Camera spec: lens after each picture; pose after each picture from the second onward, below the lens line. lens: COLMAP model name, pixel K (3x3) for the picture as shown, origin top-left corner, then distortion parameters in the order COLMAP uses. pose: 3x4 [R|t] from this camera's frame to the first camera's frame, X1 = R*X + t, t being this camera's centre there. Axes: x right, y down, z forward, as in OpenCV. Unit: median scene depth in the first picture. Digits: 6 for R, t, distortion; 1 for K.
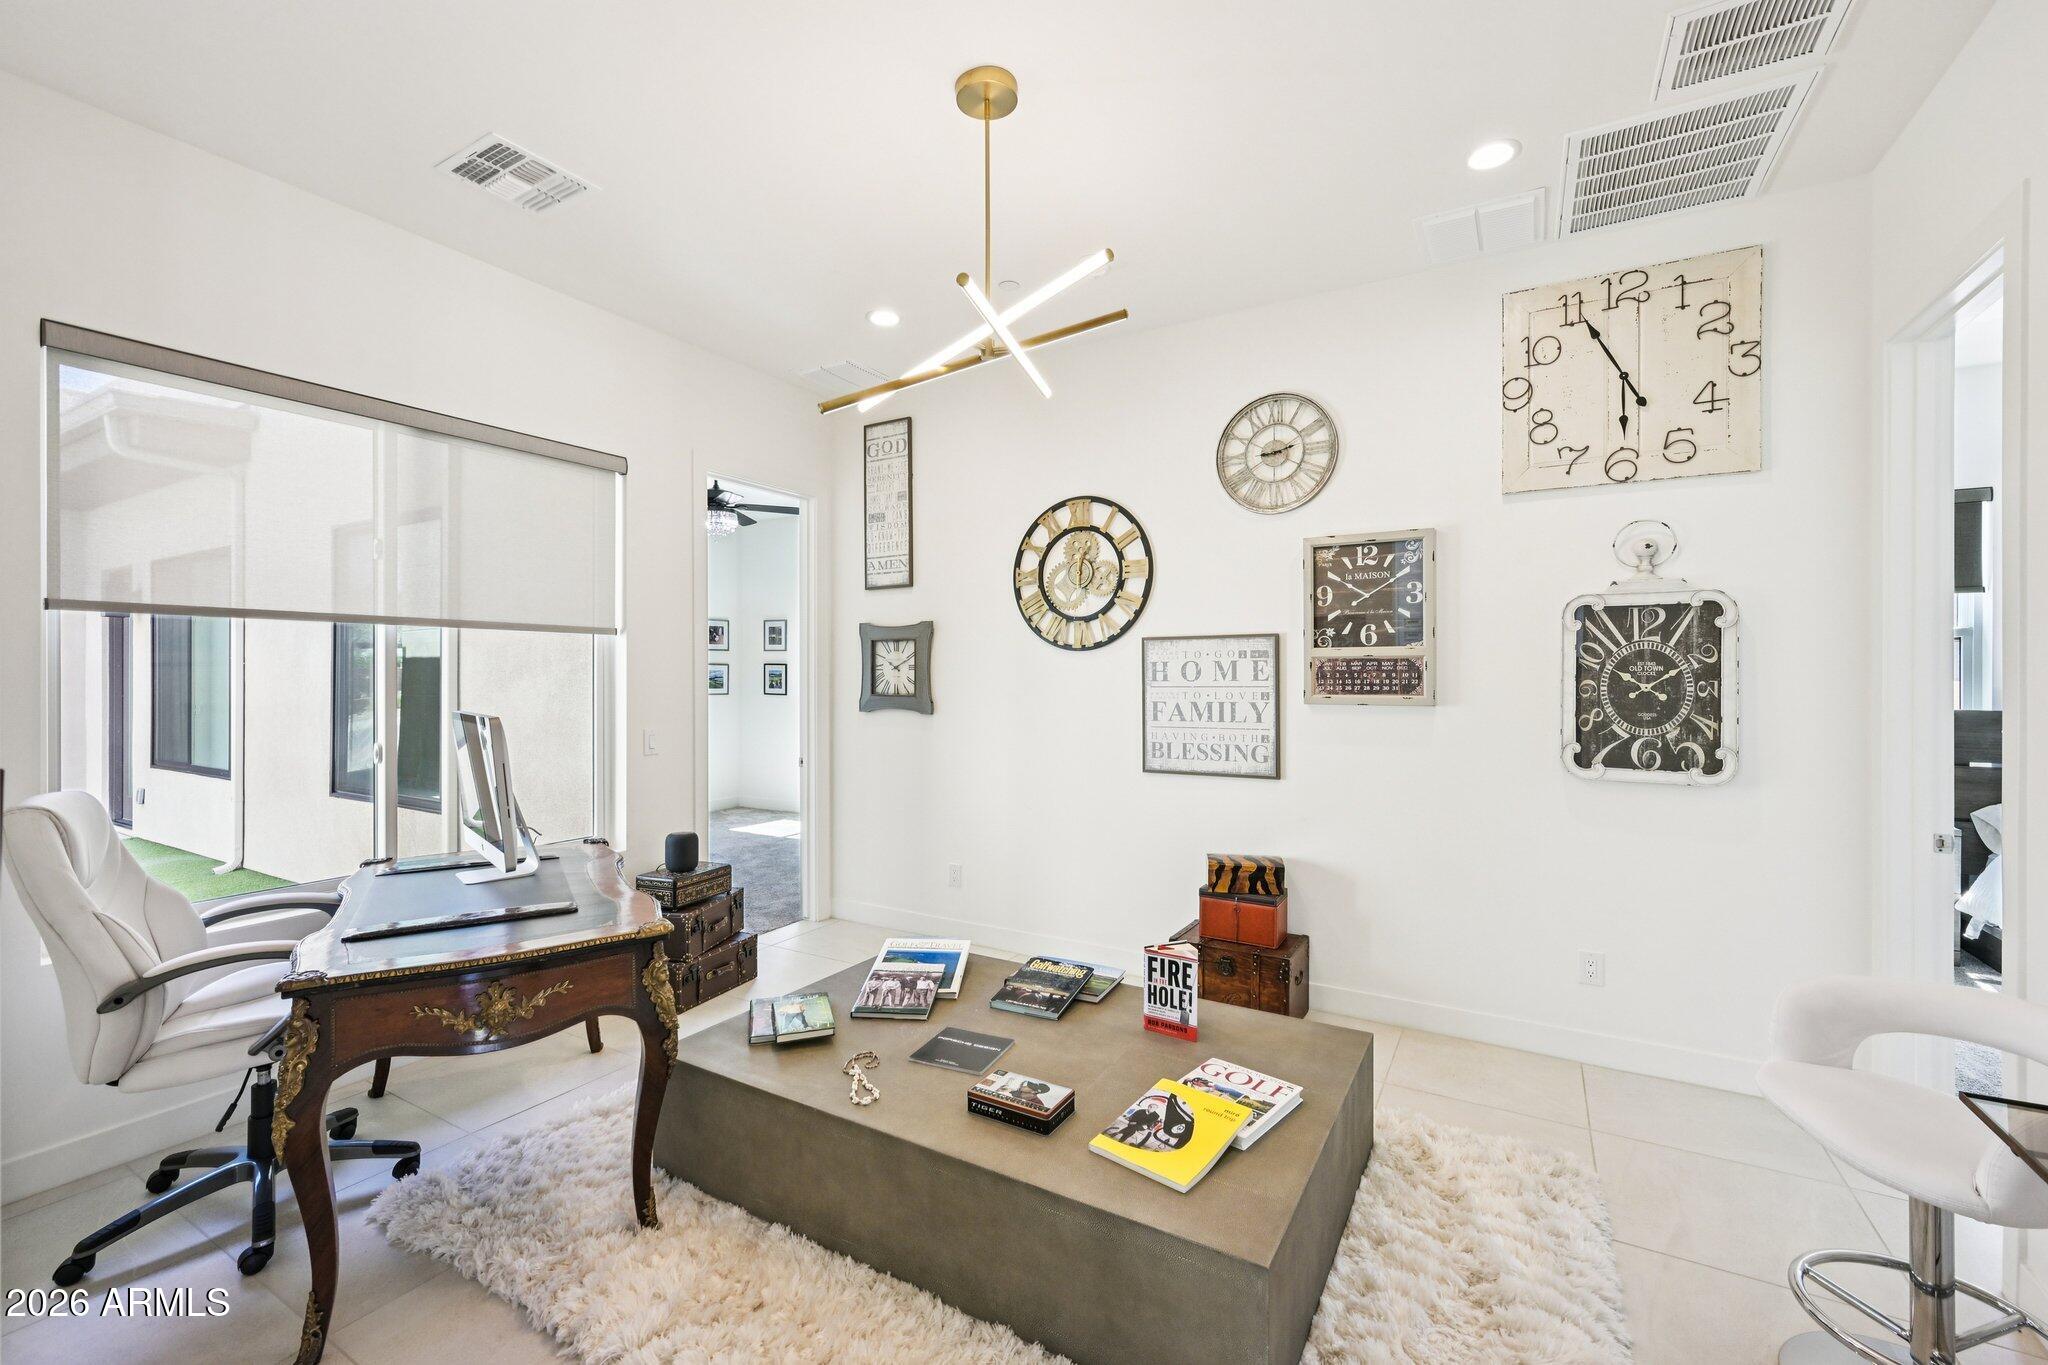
lens RADIAL K [[846.2, 0, 1024.0], [0, 846.2, 682.5], [0, 0, 1]] dist [-0.000500, -0.000055]
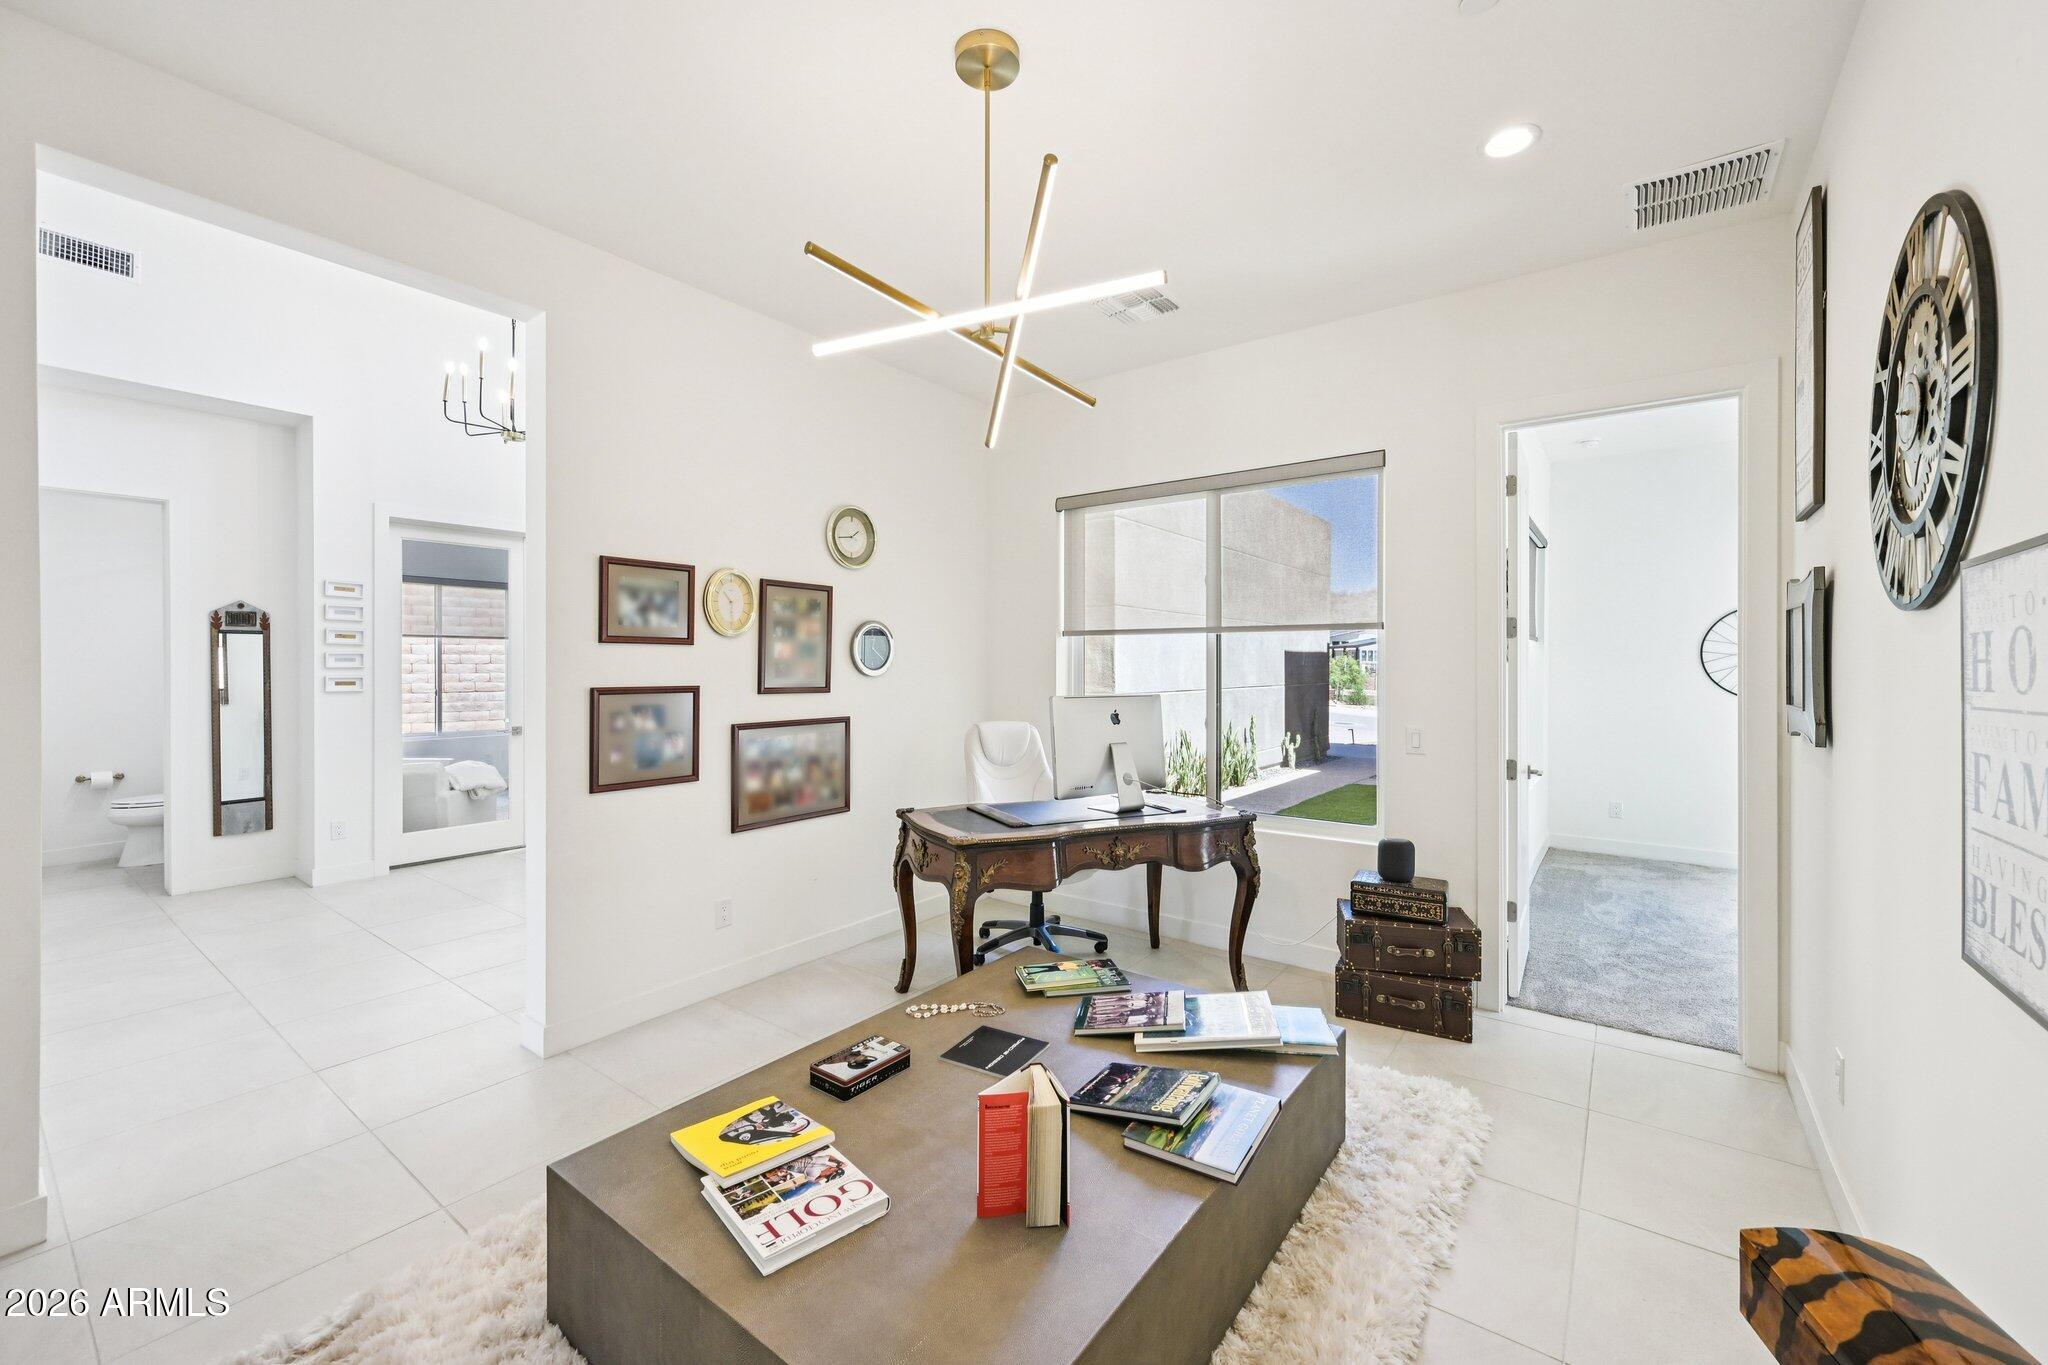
lens RADIAL K [[809.2, 0, 1018.2], [0, 809.2, 671.4], [0, 0, 1]] dist [0.002426, 0.000205]
pose [[-0.109626, 0.008709, -0.993935, 0.964953], [-0.001901, 0.999958, 0.008972, -0.019766], [0.993971, 0.002873, -0.109605, 1.266946]]
